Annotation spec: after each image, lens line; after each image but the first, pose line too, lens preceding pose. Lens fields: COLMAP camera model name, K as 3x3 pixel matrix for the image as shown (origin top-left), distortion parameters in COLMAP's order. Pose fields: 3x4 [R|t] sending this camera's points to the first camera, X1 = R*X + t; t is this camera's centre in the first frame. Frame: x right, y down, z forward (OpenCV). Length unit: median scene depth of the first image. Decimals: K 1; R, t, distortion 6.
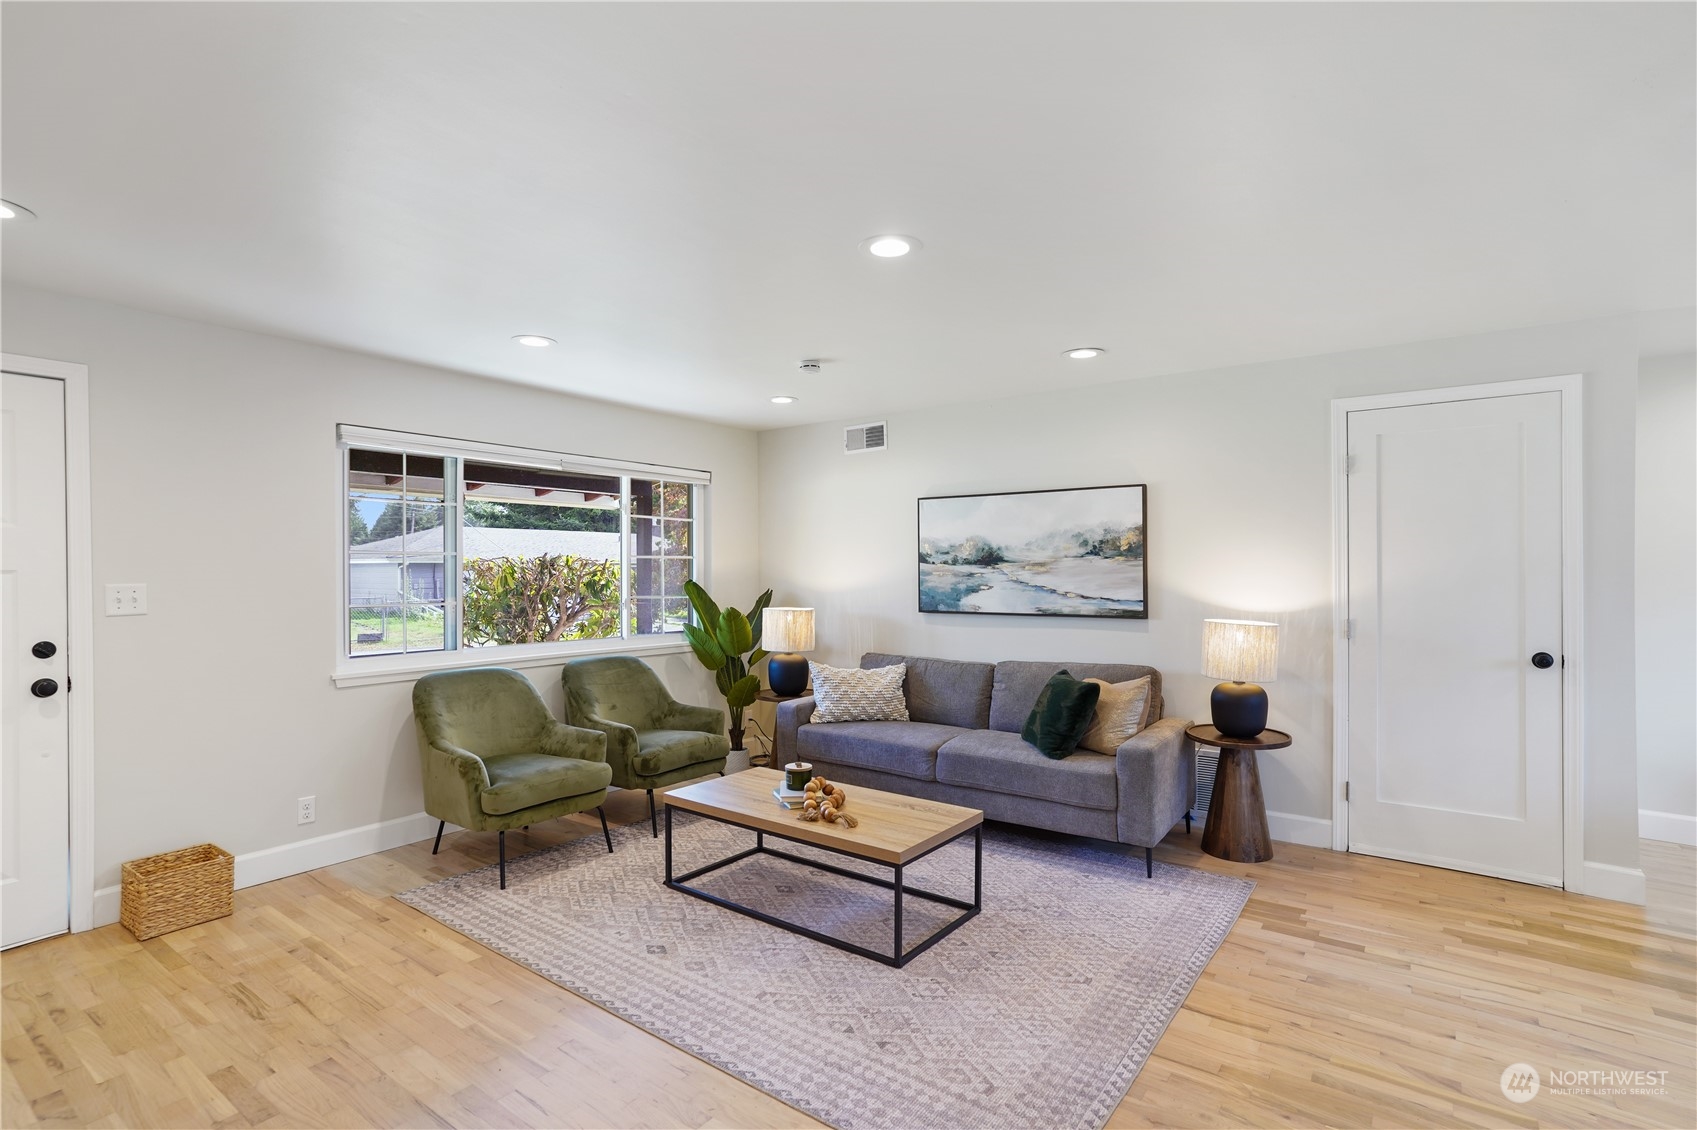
lens RADIAL K [[837.0, 0, 843.1], [0, 837.0, 575.6], [0, 0, 1]] dist [-0.080059, 0.054852]
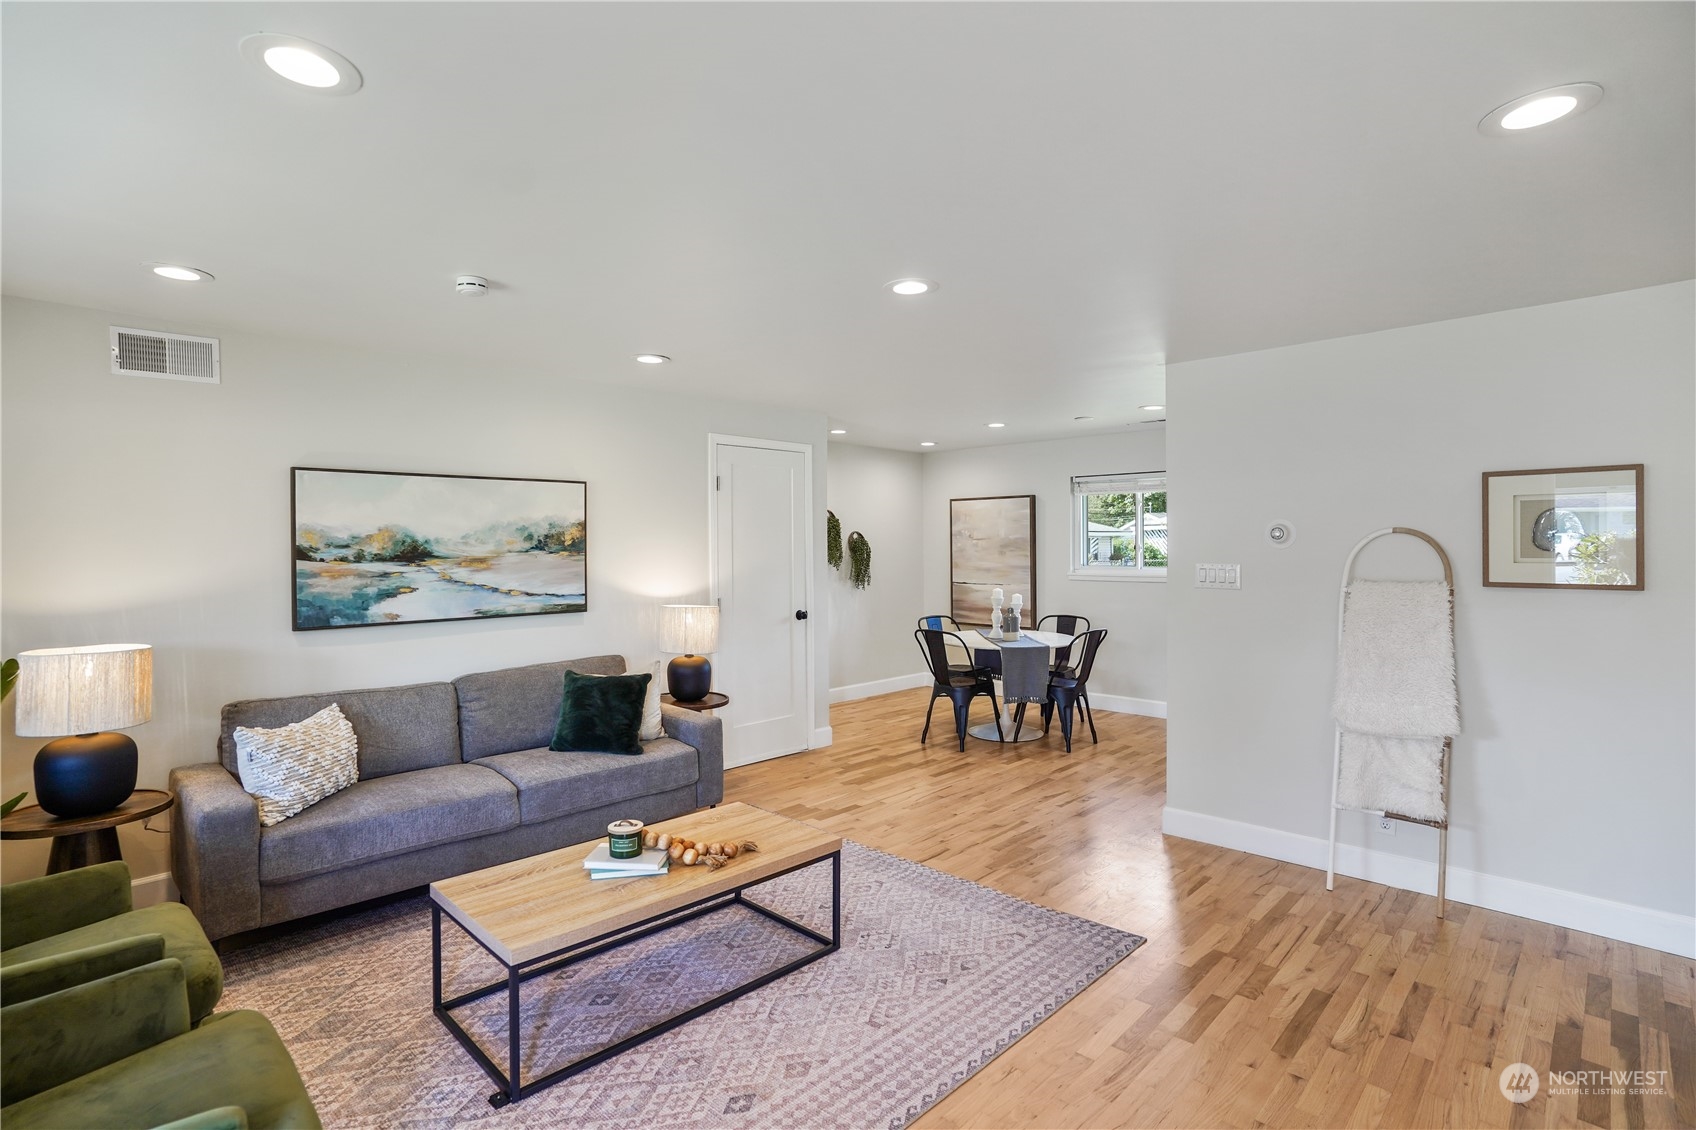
lens RADIAL K [[841.2, 0, 830.5], [0, 841.2, 550.6], [0, 0, 1]] dist [-0.076490, 0.029752]
pose [[0.124774, -0.003281, 0.992180, -0.608857], [0.014630, 0.999892, 0.001467, -0.020172], [-0.992077, 0.014332, 0.124809, 0.542336]]
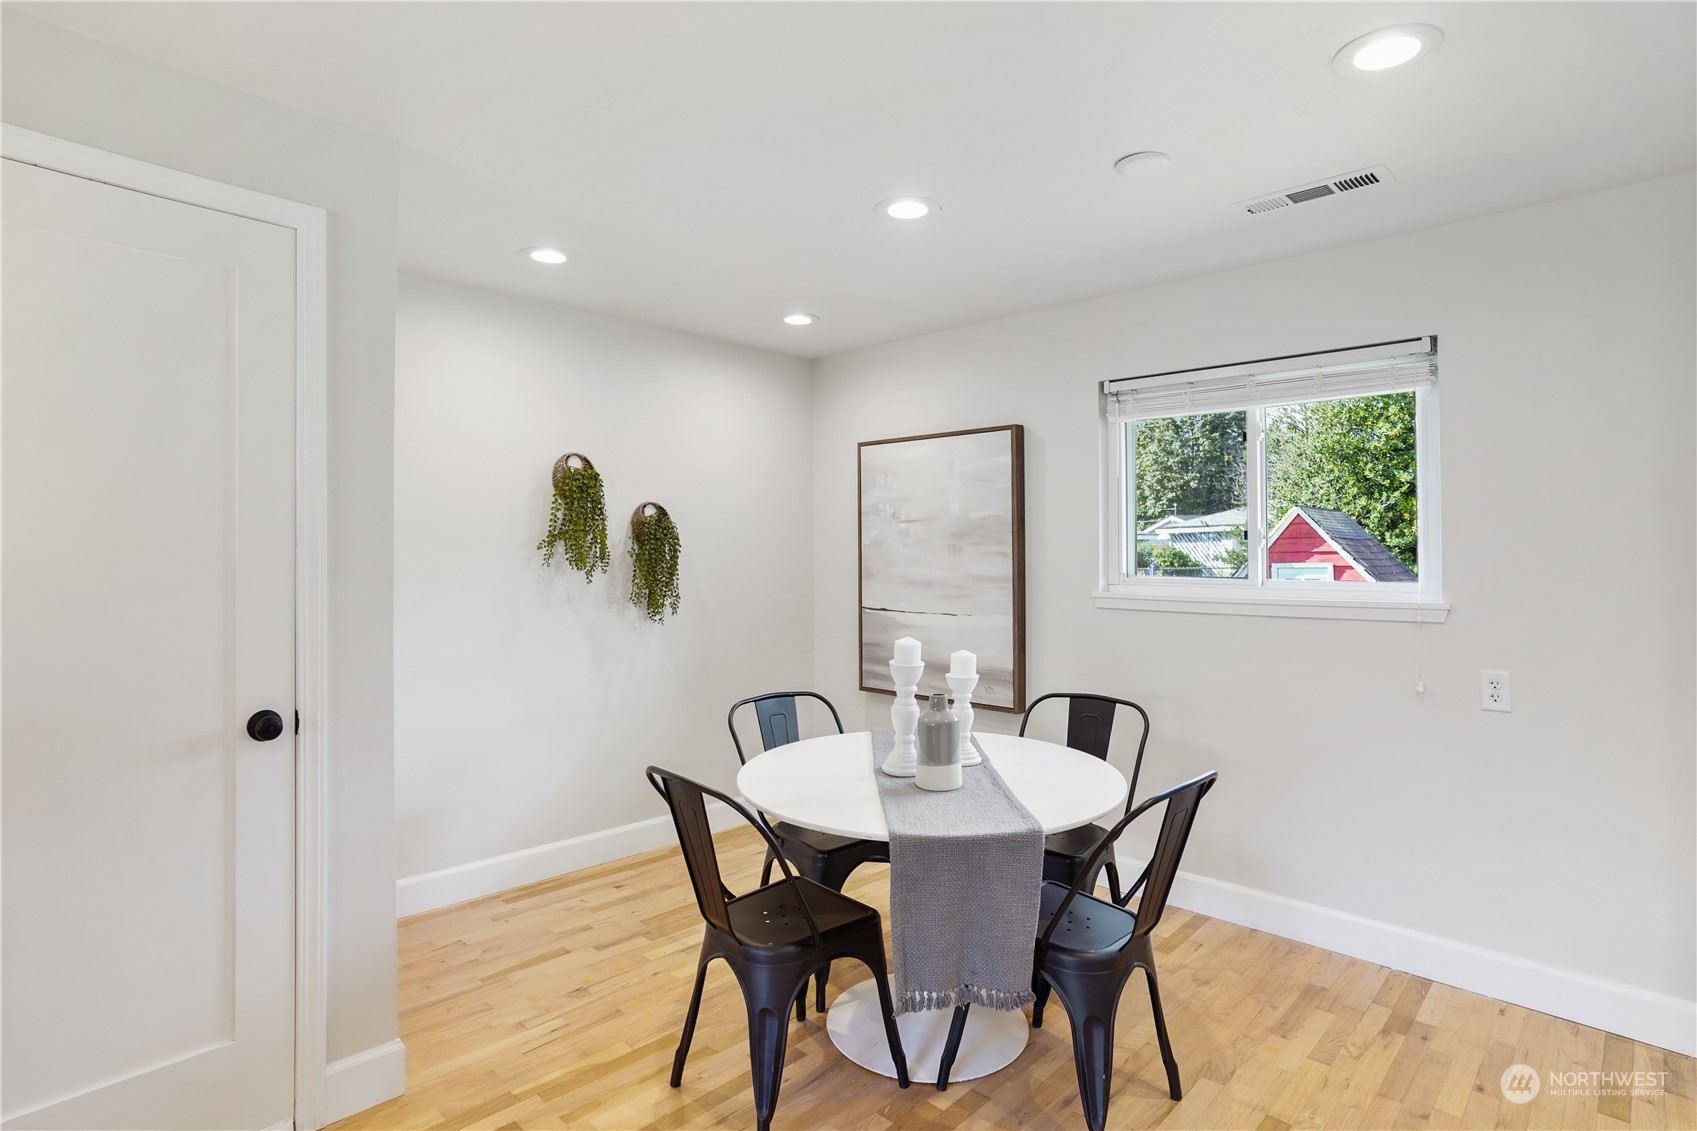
lens RADIAL K [[862.9, 0, 844.4], [0, 862.9, 544.0], [0, 0, 1]] dist [-0.081037, 0.049157]
pose [[0.119214, 0.011691, 0.992800, 0.270561], [0.007673, 0.999890, -0.012696, -0.002964], [-0.992839, 0.009132, 0.119111, 0.417070]]
